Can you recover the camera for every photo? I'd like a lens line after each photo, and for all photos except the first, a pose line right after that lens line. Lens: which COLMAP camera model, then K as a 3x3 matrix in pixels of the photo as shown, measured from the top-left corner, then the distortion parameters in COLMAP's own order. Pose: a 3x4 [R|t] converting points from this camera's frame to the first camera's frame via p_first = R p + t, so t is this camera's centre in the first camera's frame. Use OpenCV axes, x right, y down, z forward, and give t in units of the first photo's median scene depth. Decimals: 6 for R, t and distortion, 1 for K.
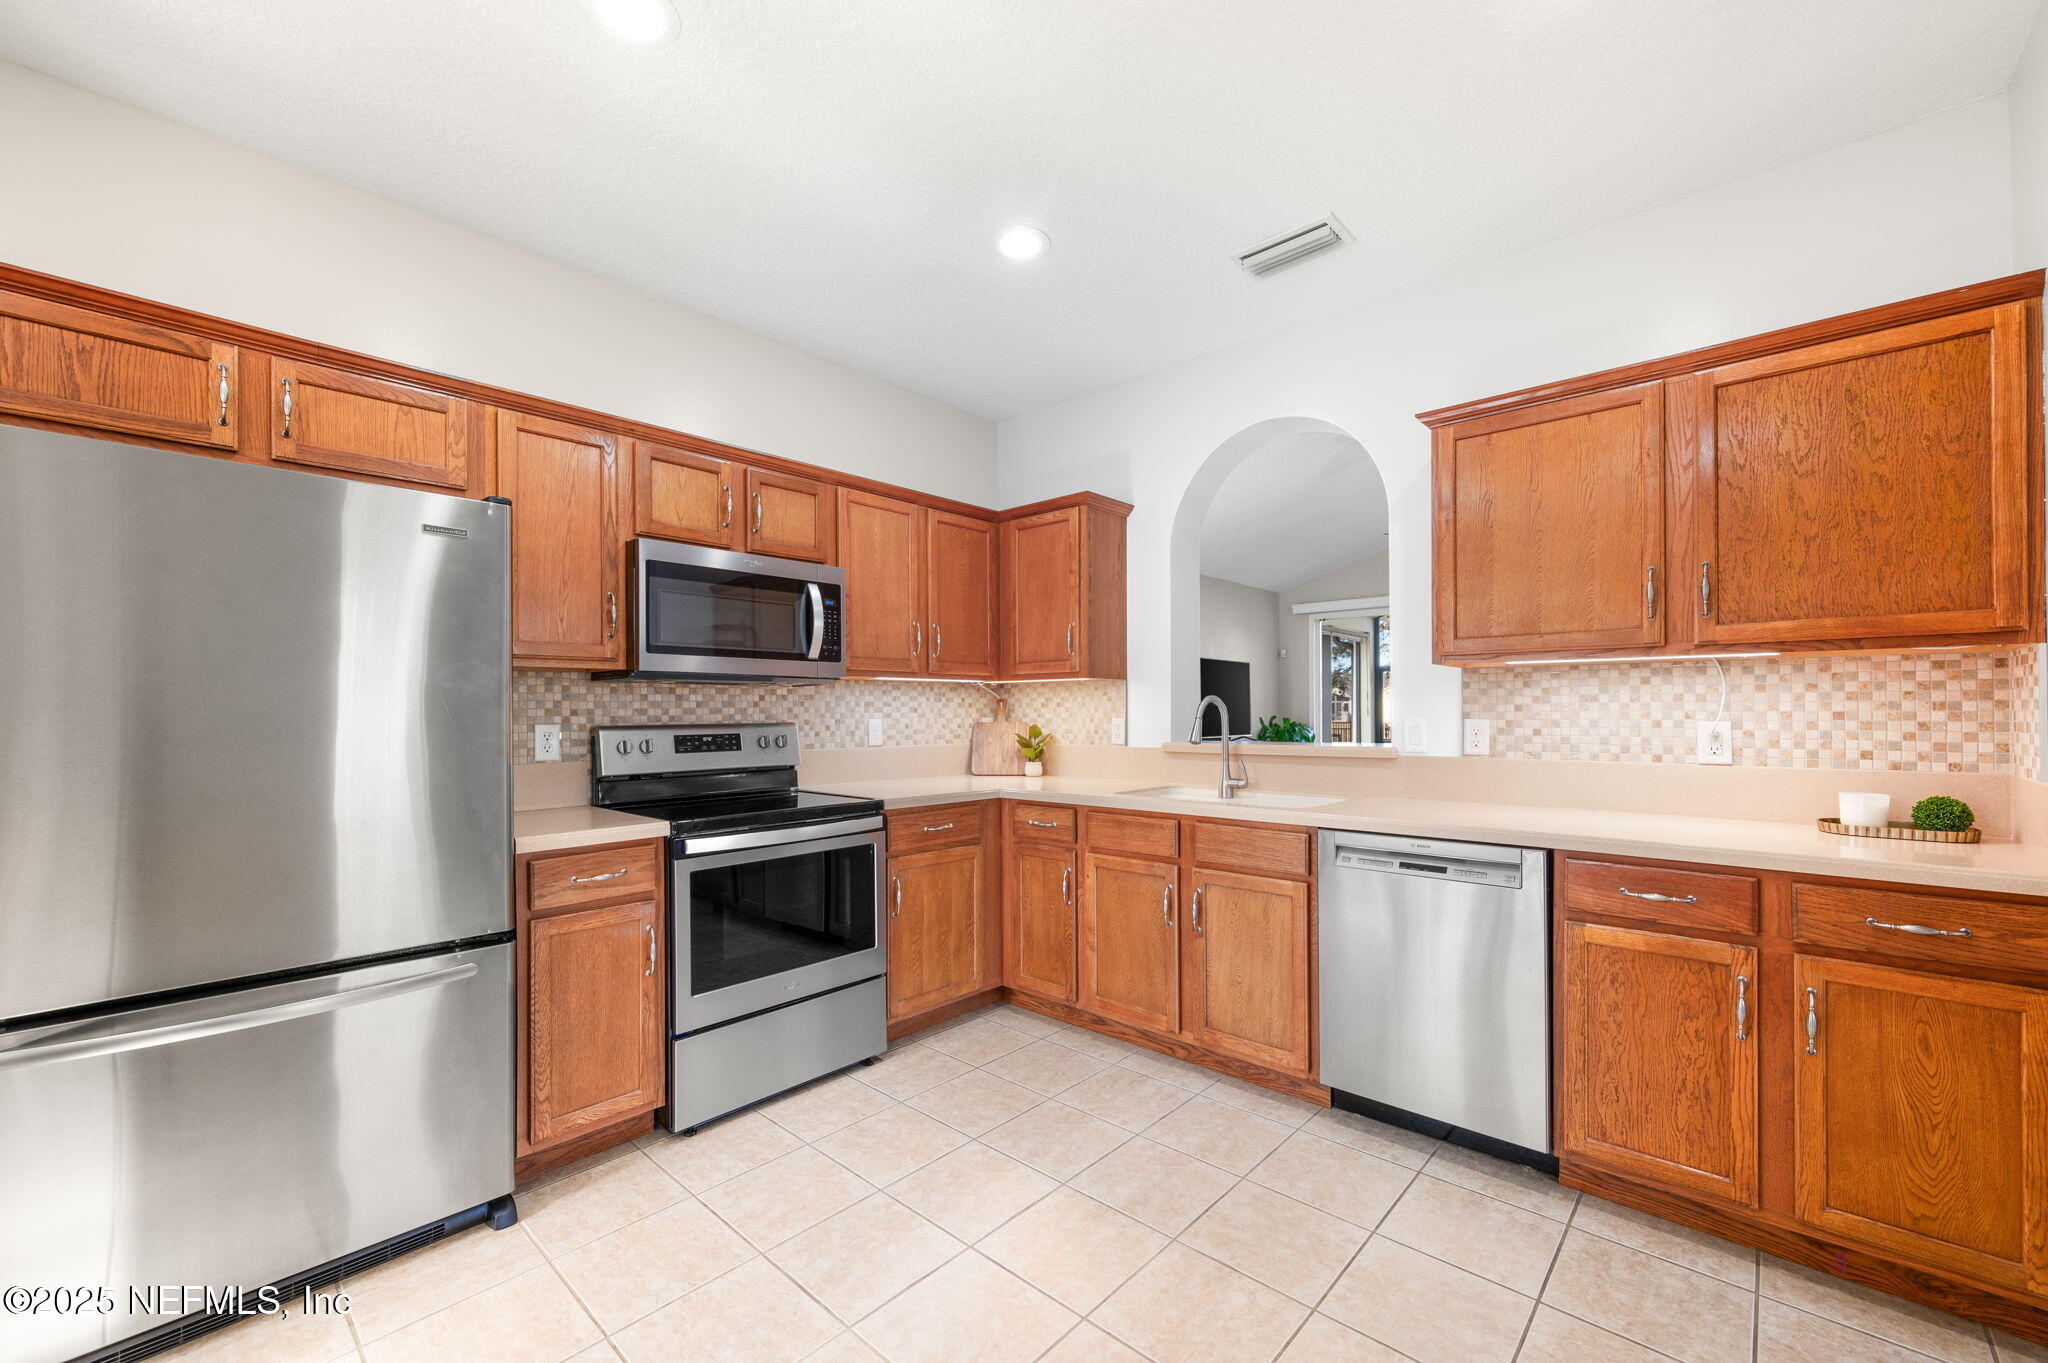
lens RADIAL K [[821.2, 0, 1039.8], [0, 821.2, 706.8], [0, 0, 1]] dist [-0.001080, 0.000493]
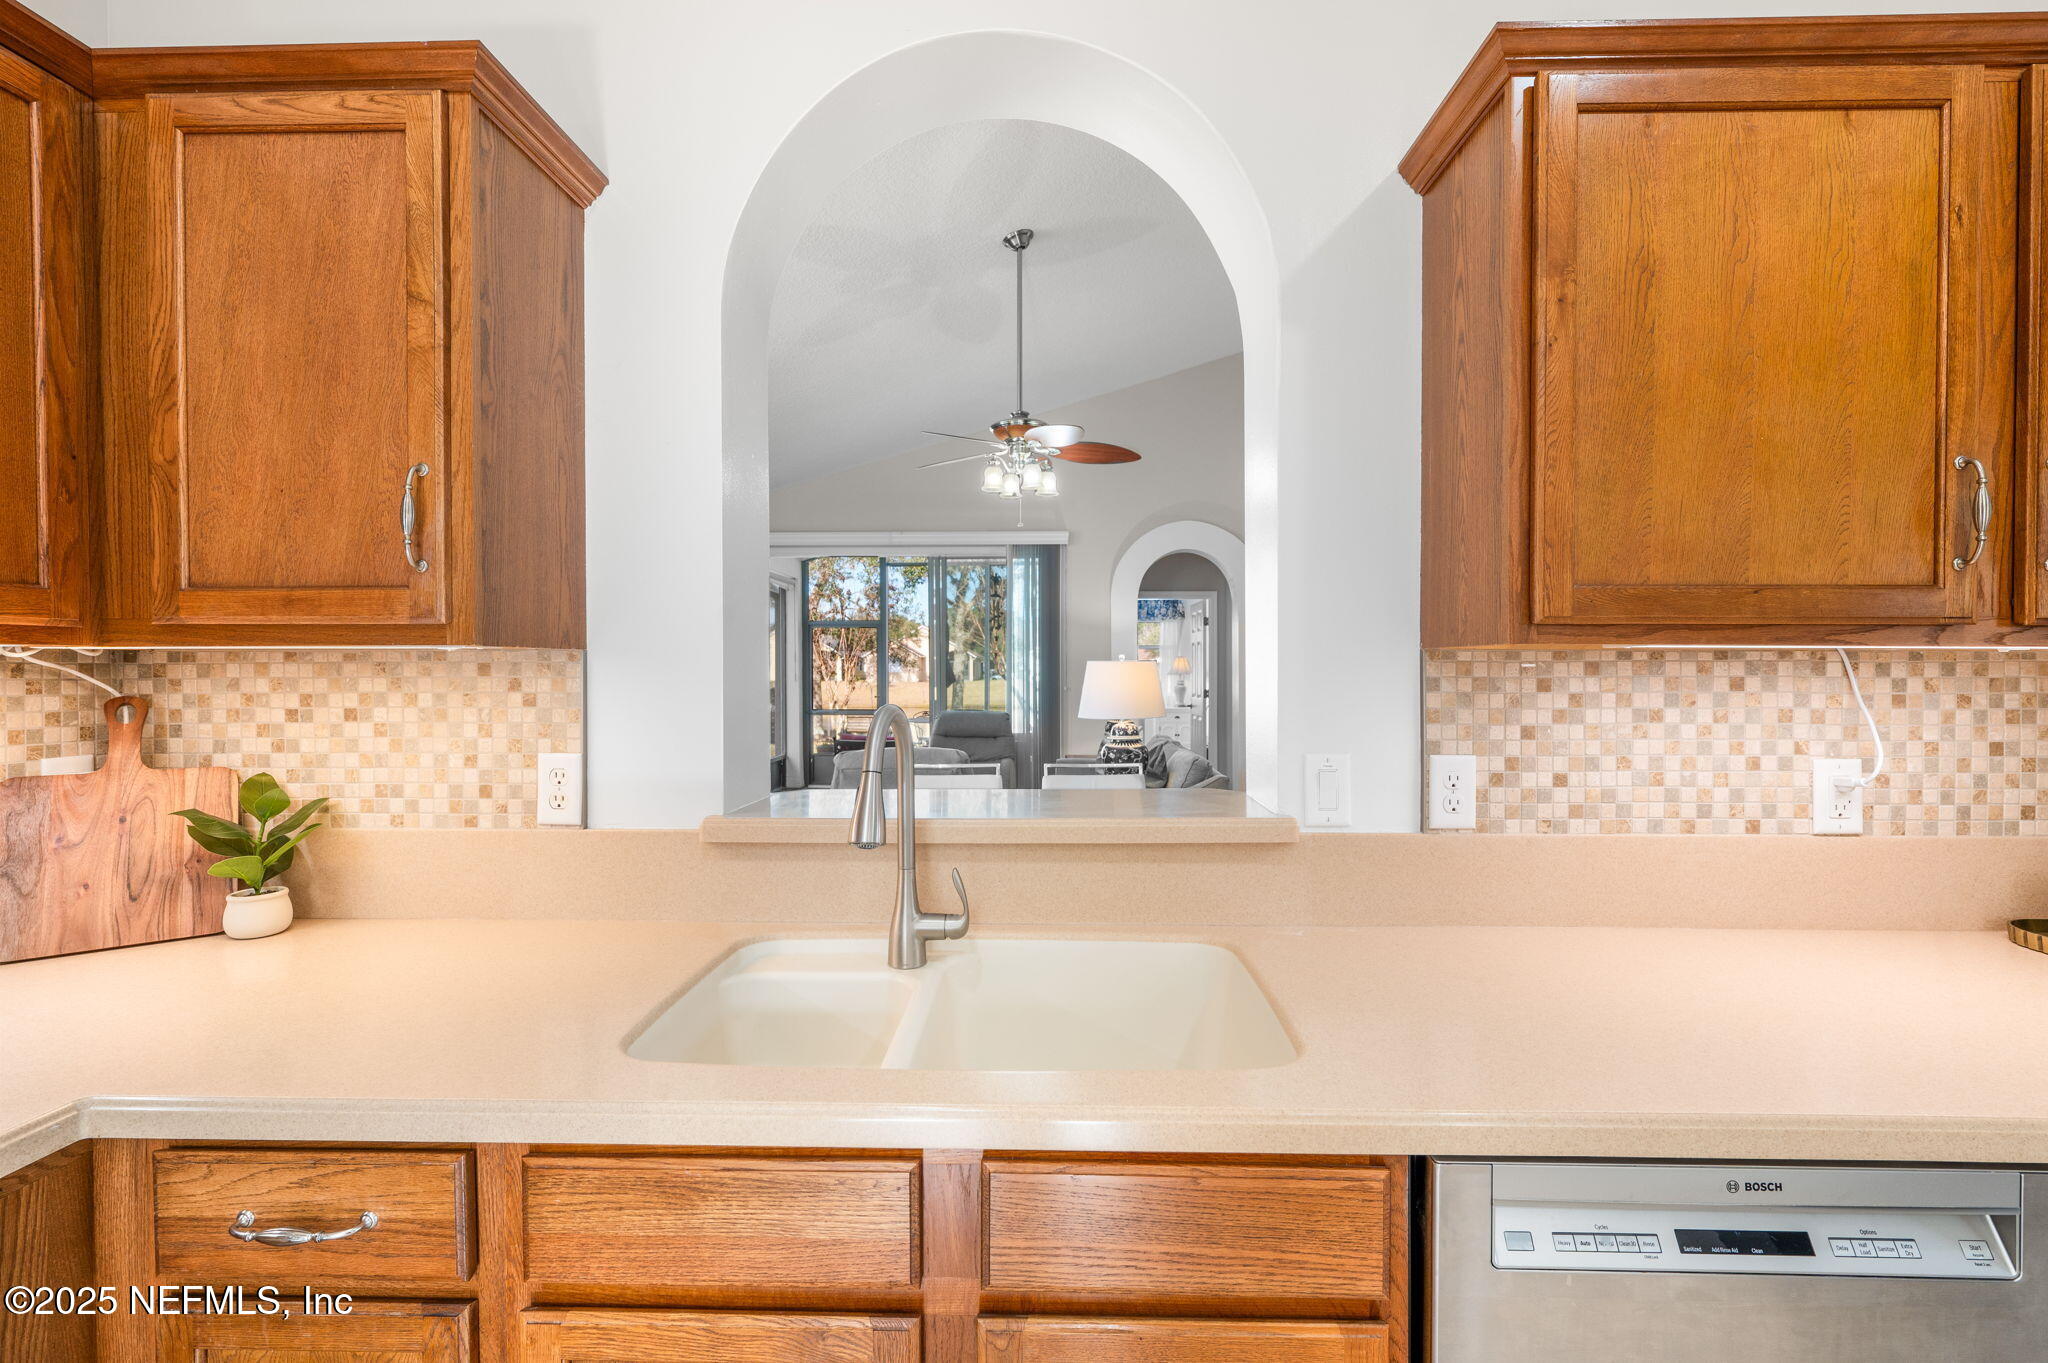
lens RADIAL K [[926.1, 0, 1033.9], [0, 926.1, 680.3], [0, 0, 1]] dist [0.000696, -0.000140]
pose [[0.768157, -0.005638, 0.640237, -0.008277], [-0.006629, 0.999838, 0.016759, -0.036479], [-0.640228, -0.017117, 0.767995, 0.730552]]
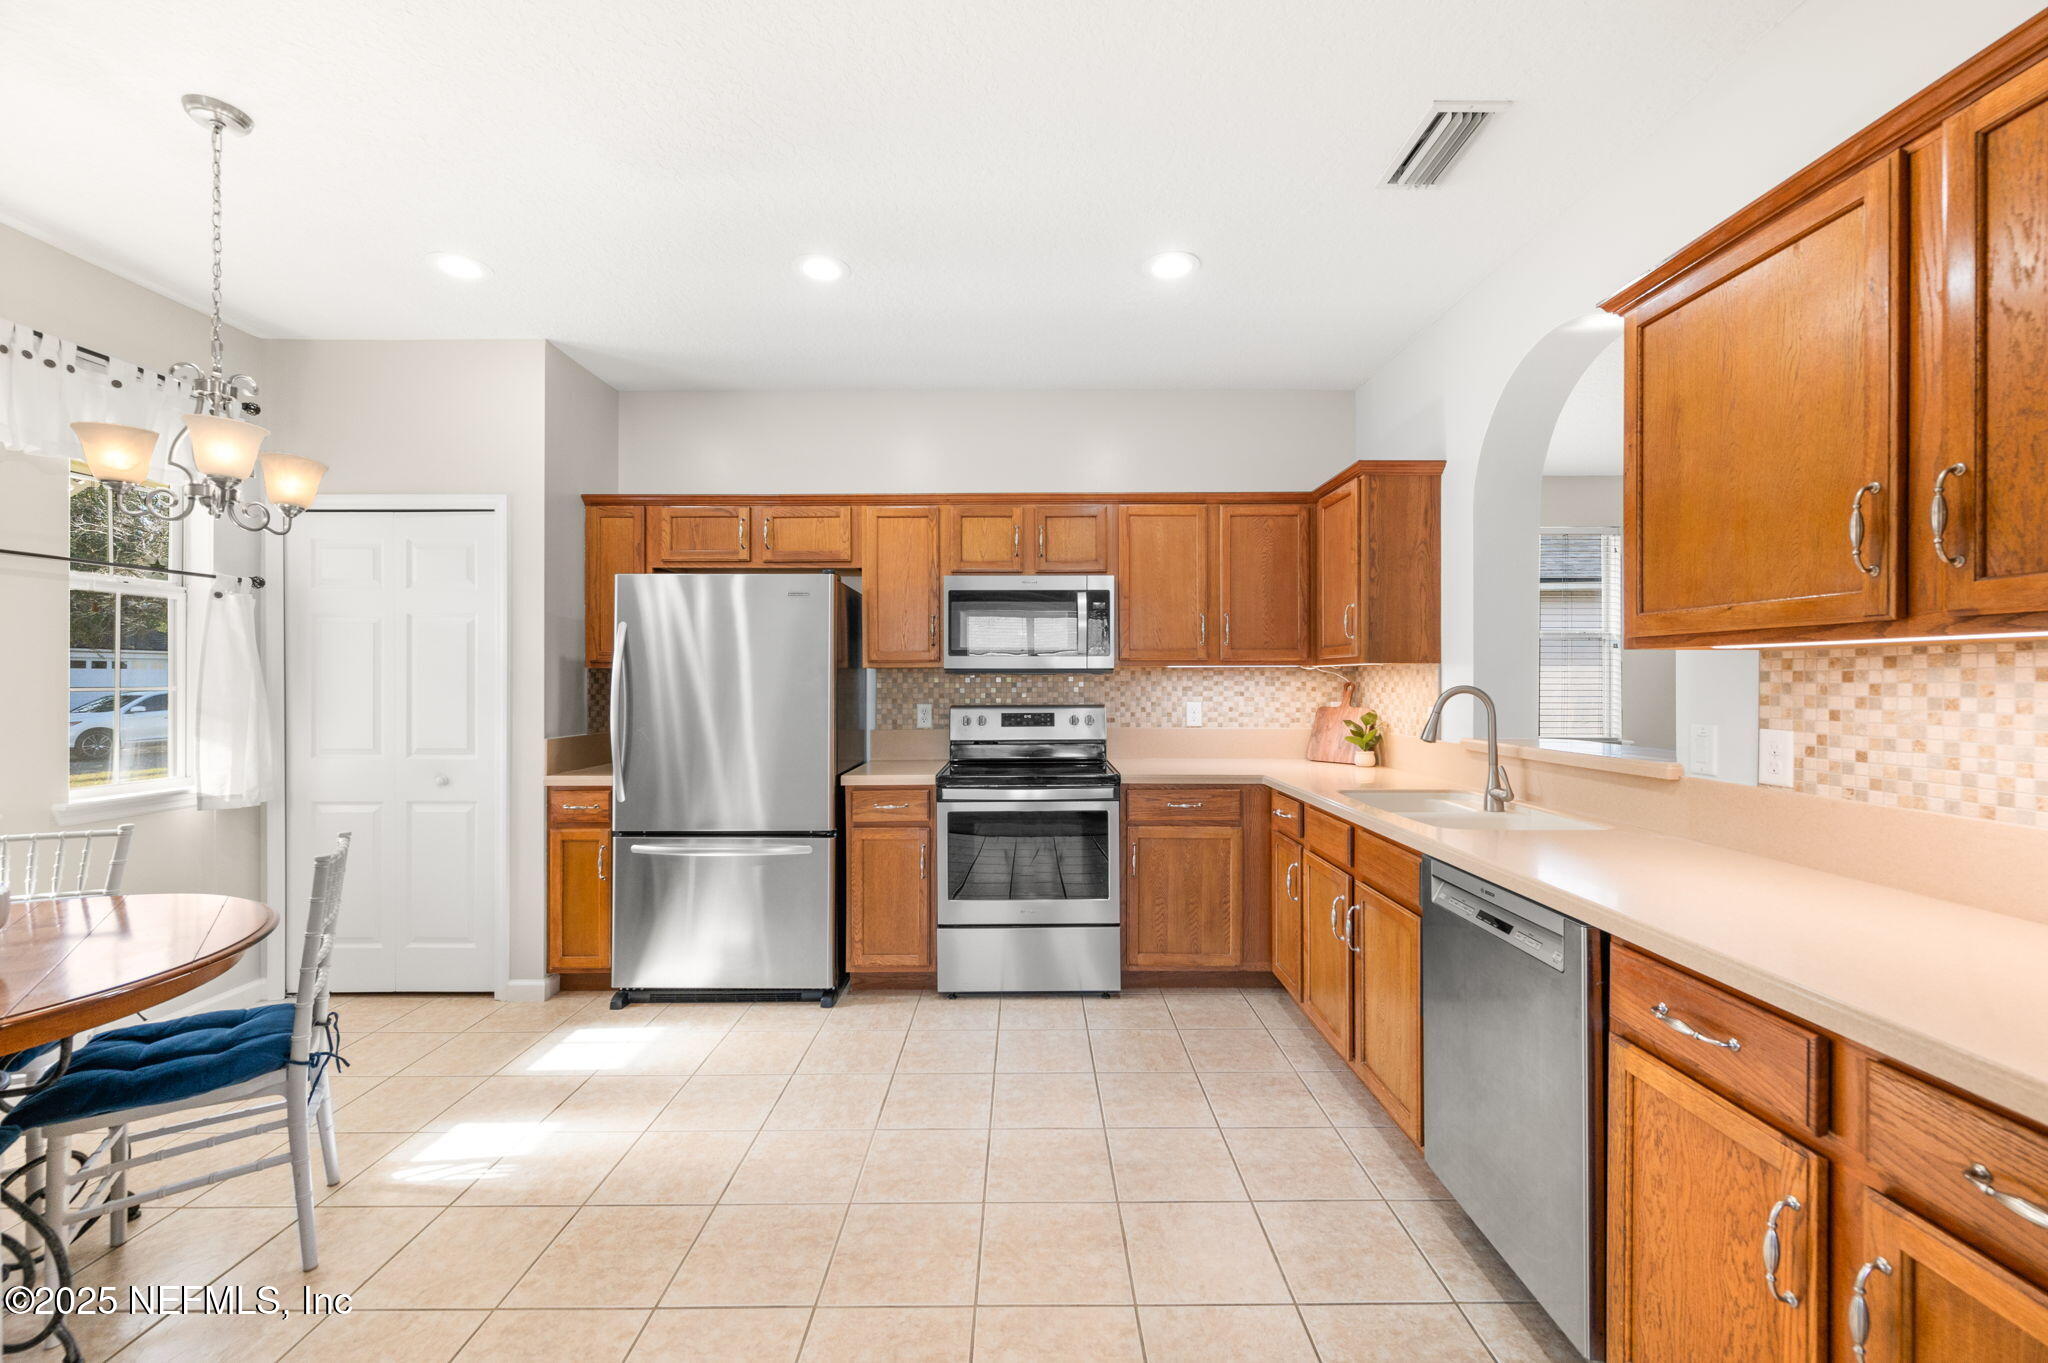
lens RADIAL K [[821.2, 0, 1038.3], [0, 821.2, 680.7], [0, 0, 1]] dist [-0.001080, 0.000493]
pose [[0.673580, 0.003922, -0.739104, 0.610569], [0.002600, 0.999967, 0.007676, -0.029728], [0.739110, -0.007092, 0.673547, 0.139802]]
